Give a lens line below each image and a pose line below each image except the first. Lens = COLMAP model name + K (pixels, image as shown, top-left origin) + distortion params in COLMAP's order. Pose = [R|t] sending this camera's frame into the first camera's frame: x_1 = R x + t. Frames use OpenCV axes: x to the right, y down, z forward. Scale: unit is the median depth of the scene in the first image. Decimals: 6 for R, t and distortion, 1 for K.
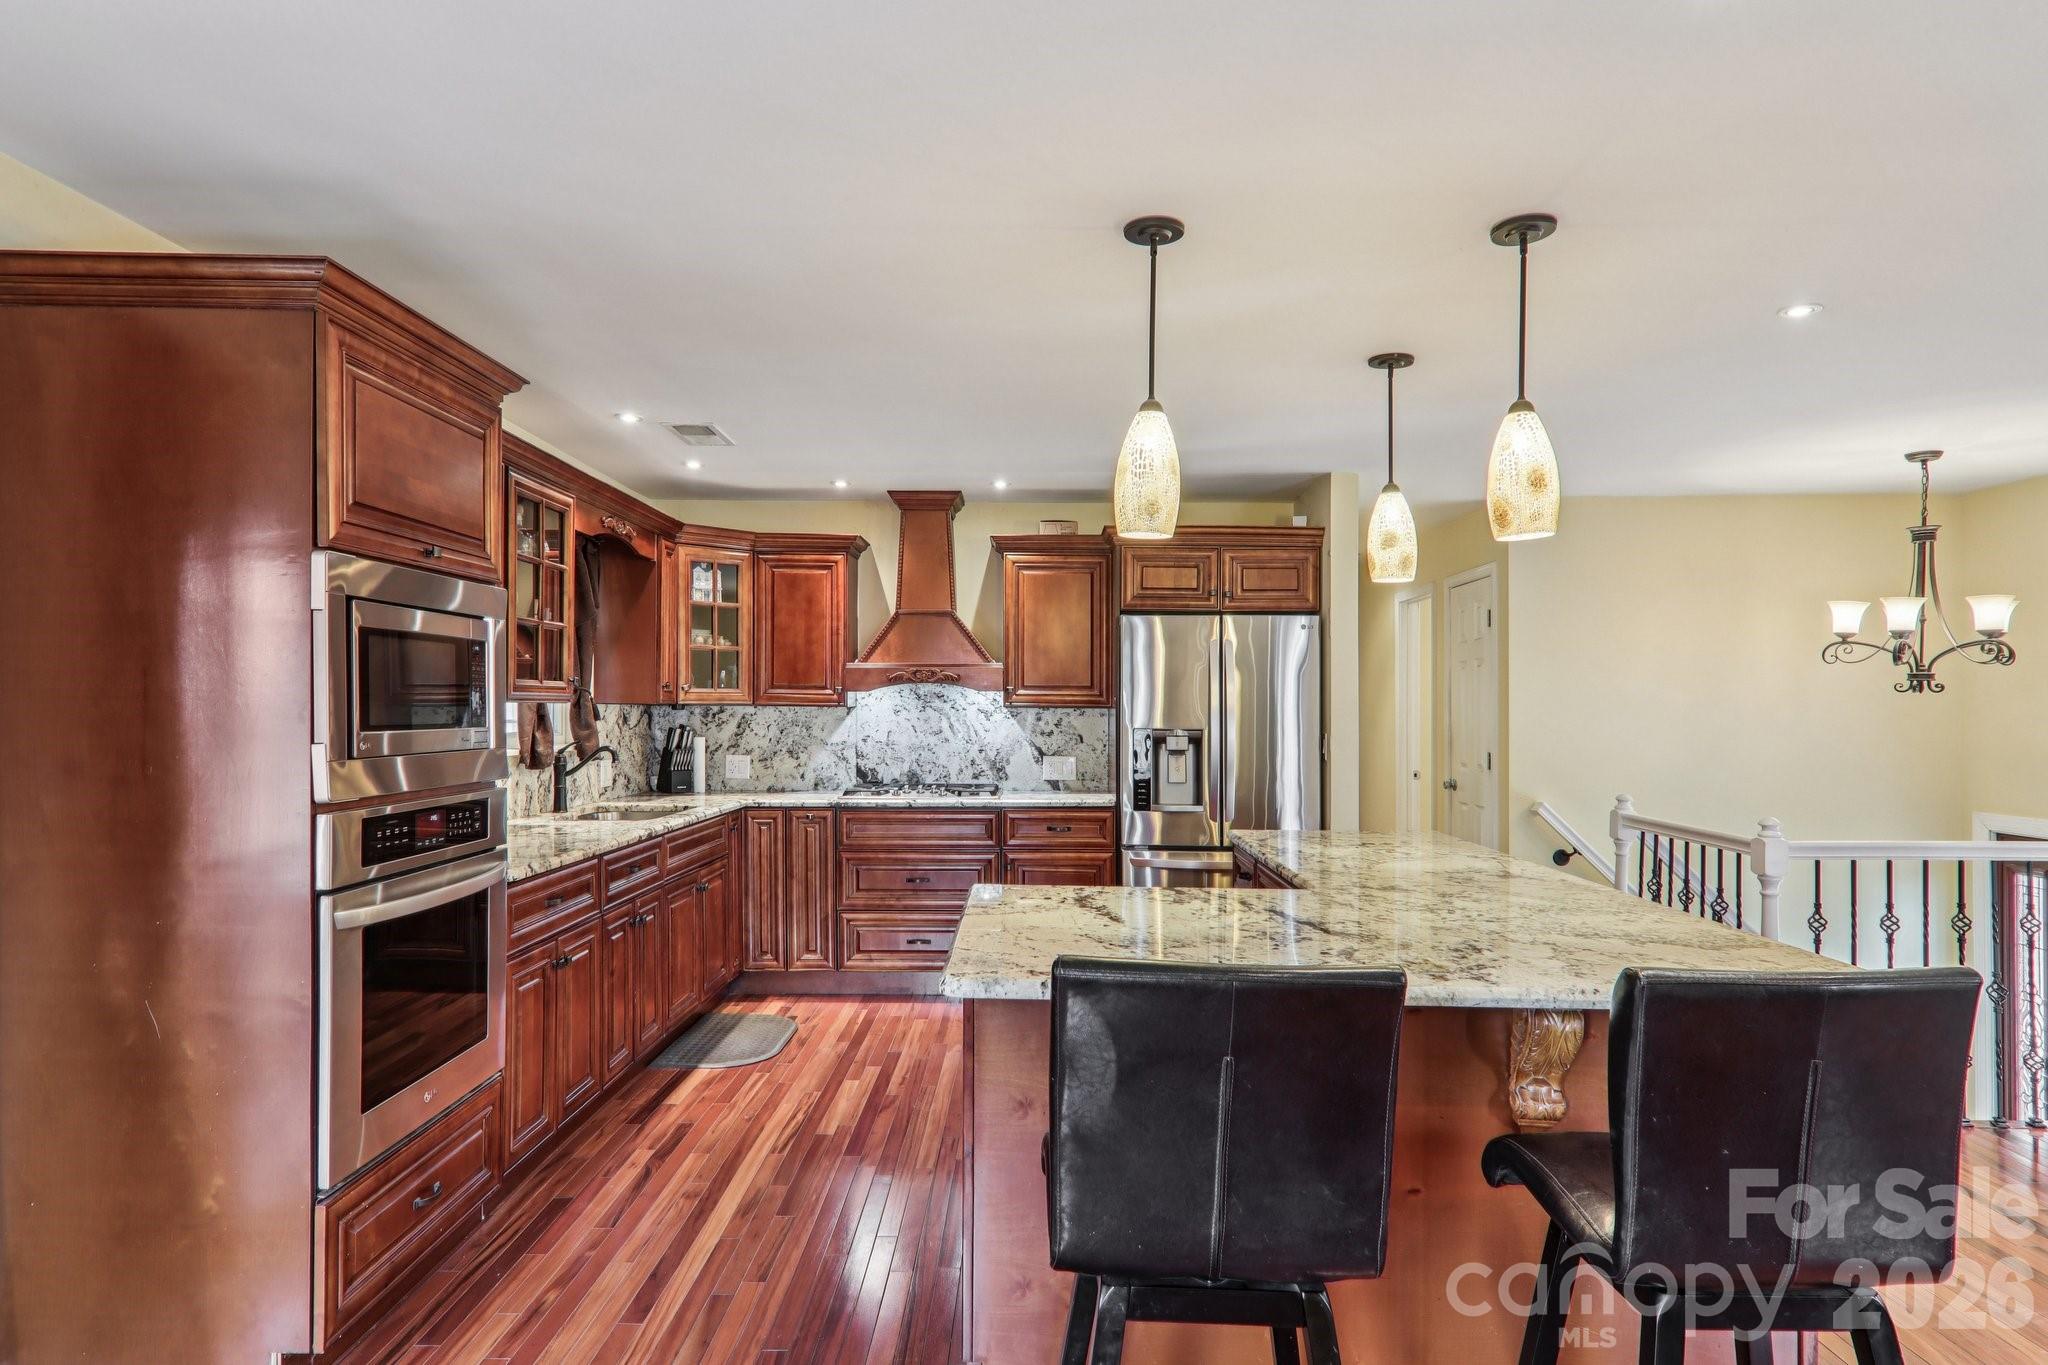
lens RADIAL K [[1175.3, 0, 1023.0], [0, 1175.3, 694.9], [0, 0, 1]] dist [0.033423, -0.000089]
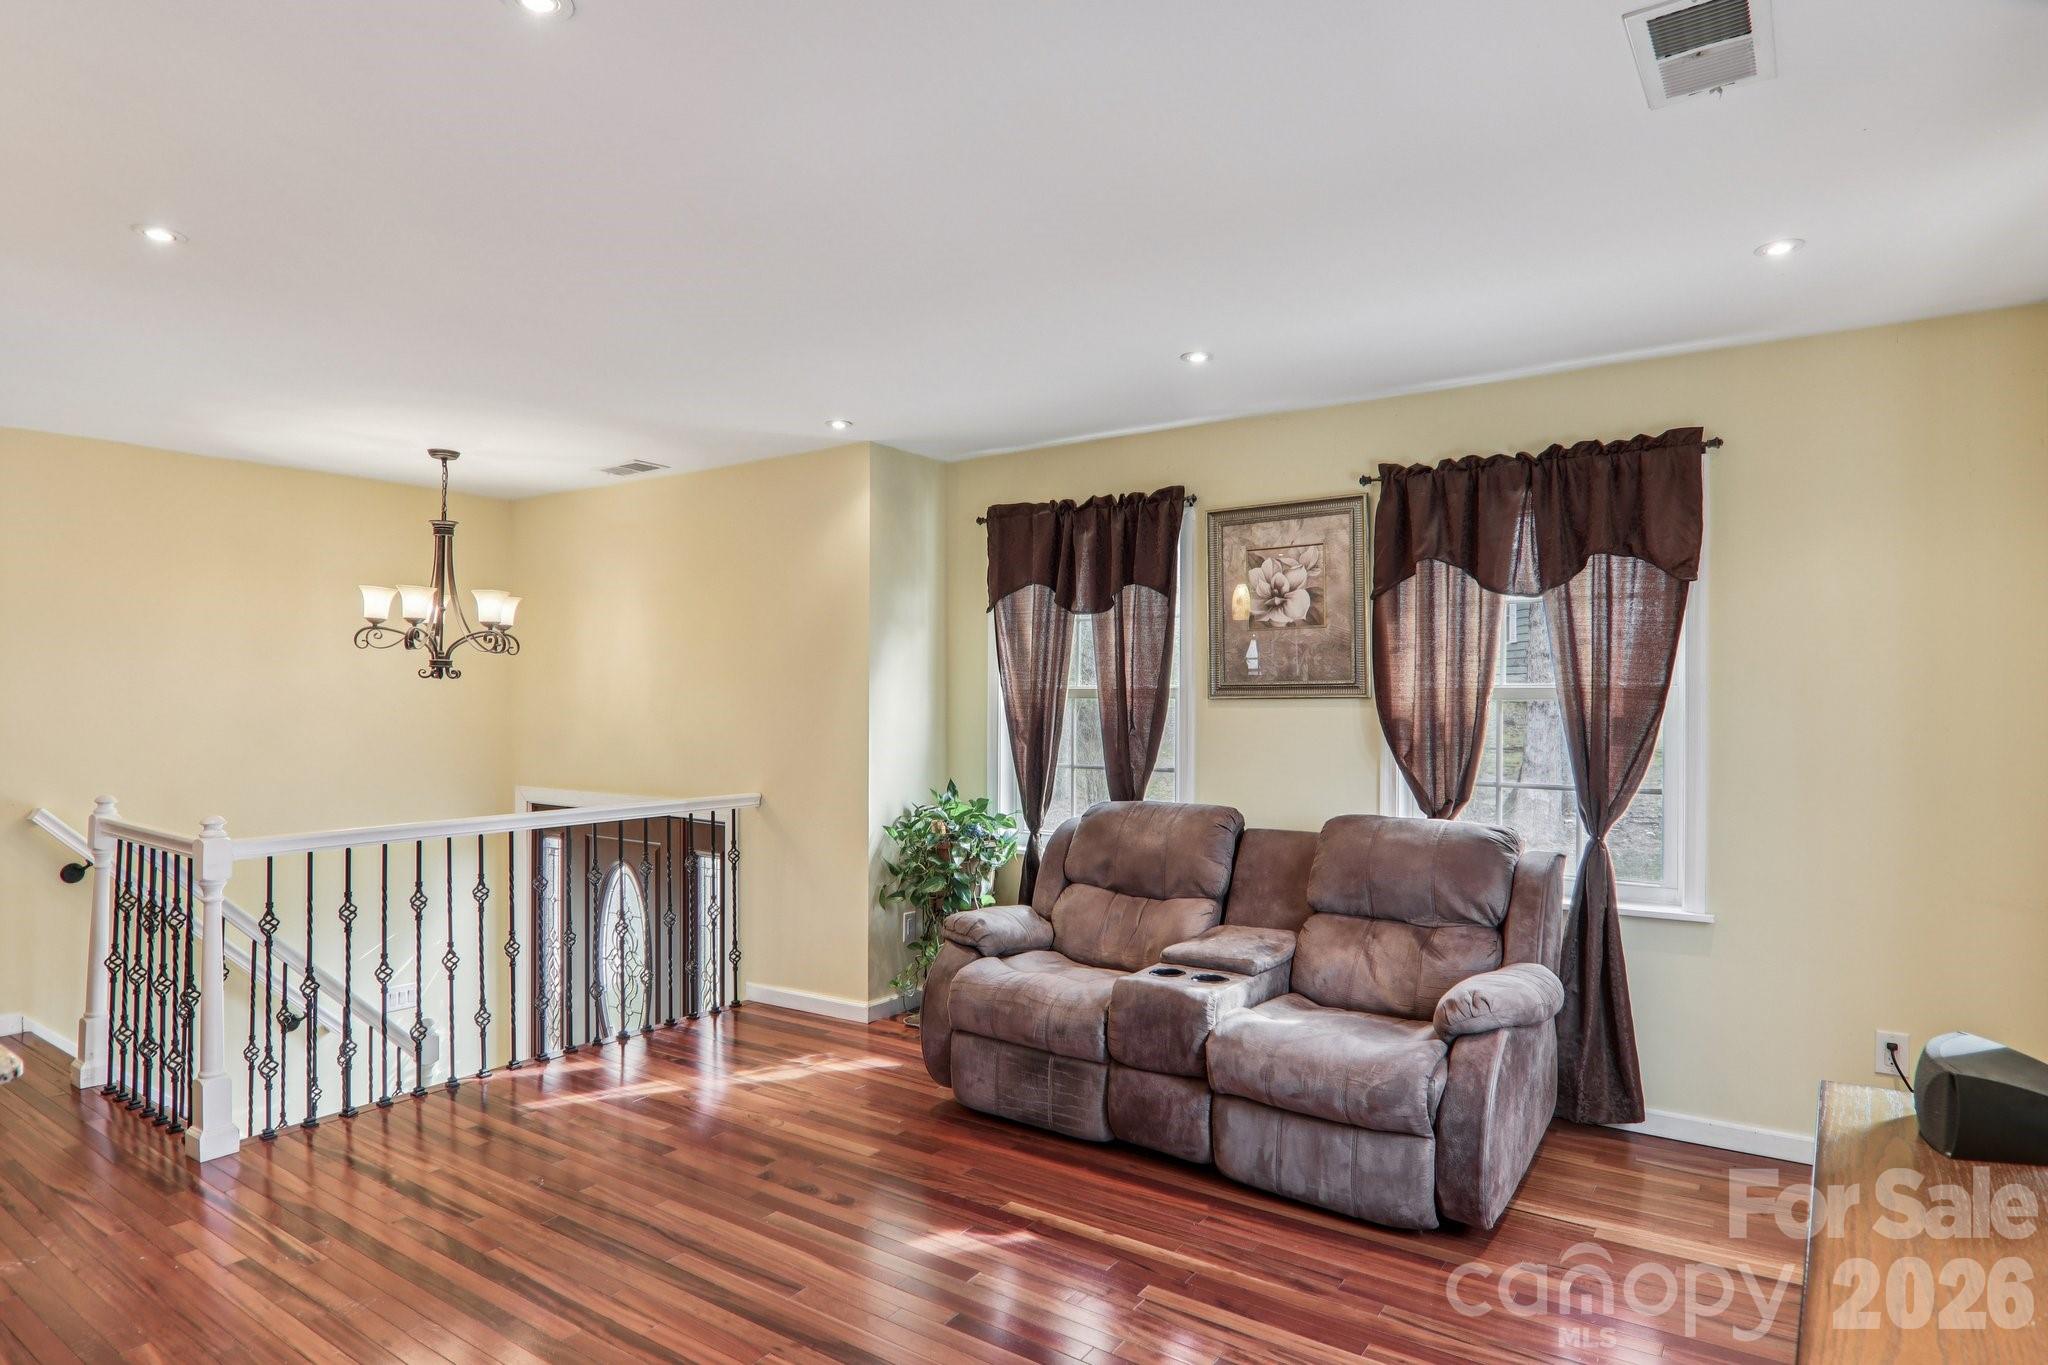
lens RADIAL K [[1143.8, 0, 1016.8], [0, 1143.8, 690.4], [0, 0, 1]] dist [0.001754, -0.000382]
pose [[0.563419, 0.004472, 0.826159, 0.185054], [-0.011972, 0.999925, 0.002753, -0.000283], [-0.826084, -0.011442, 0.563430, 0.013763]]
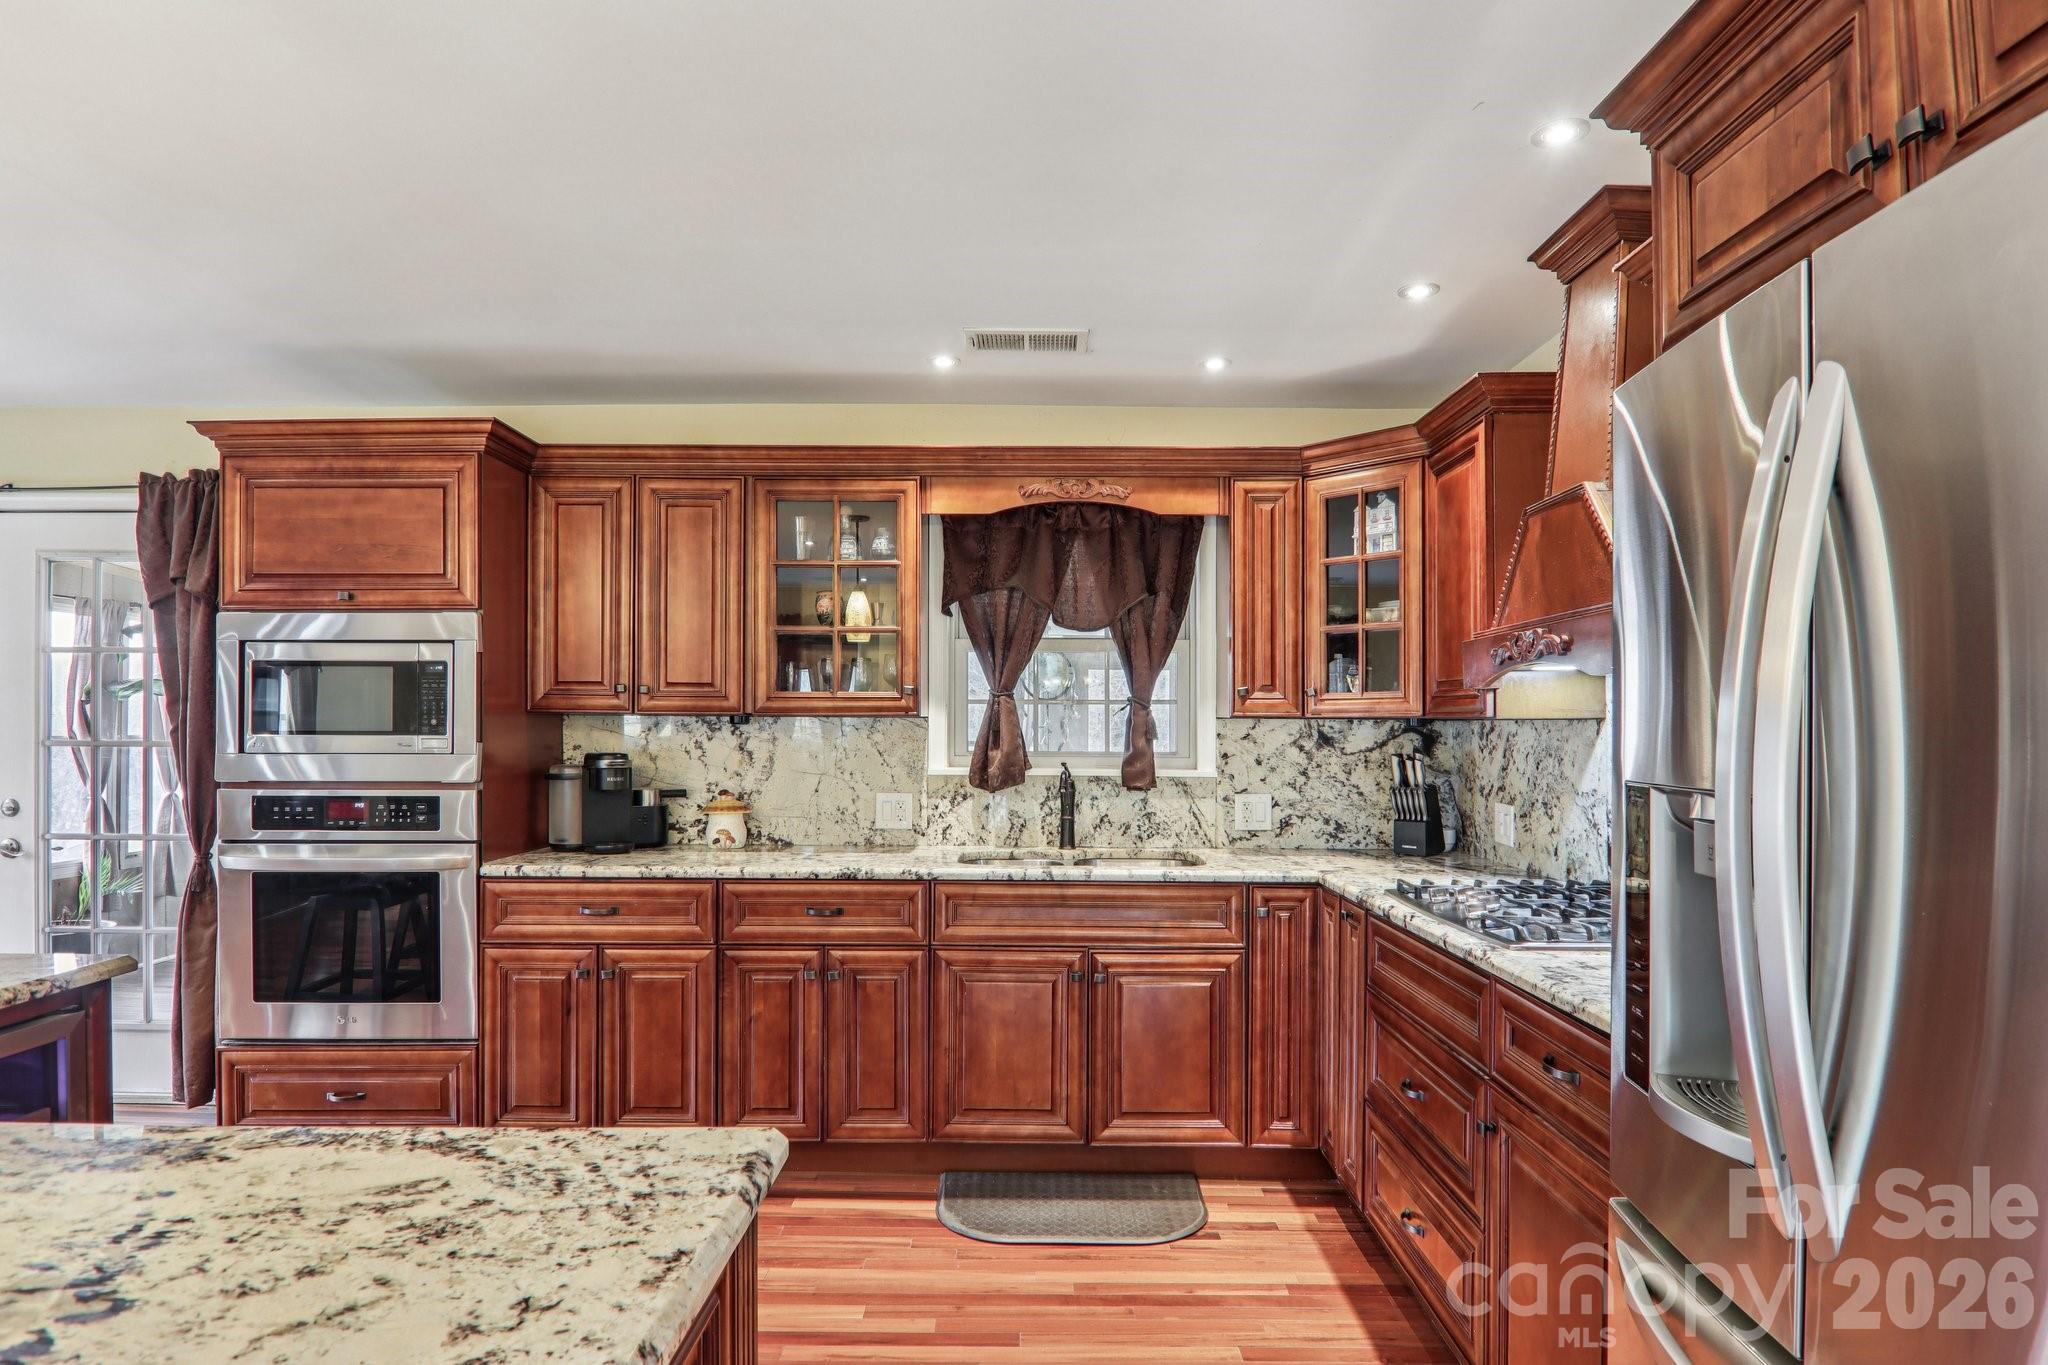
lens RADIAL K [[1149.0, 0, 1021.0], [0, 1149.0, 723.7], [0, 0, 1]] dist [-0.001401, -0.000431]
pose [[0.002464, -0.007875, -0.999966, 0.362754], [0.007546, 0.999941, -0.007857, 0.015269], [0.999968, -0.007527, 0.002523, 0.839358]]
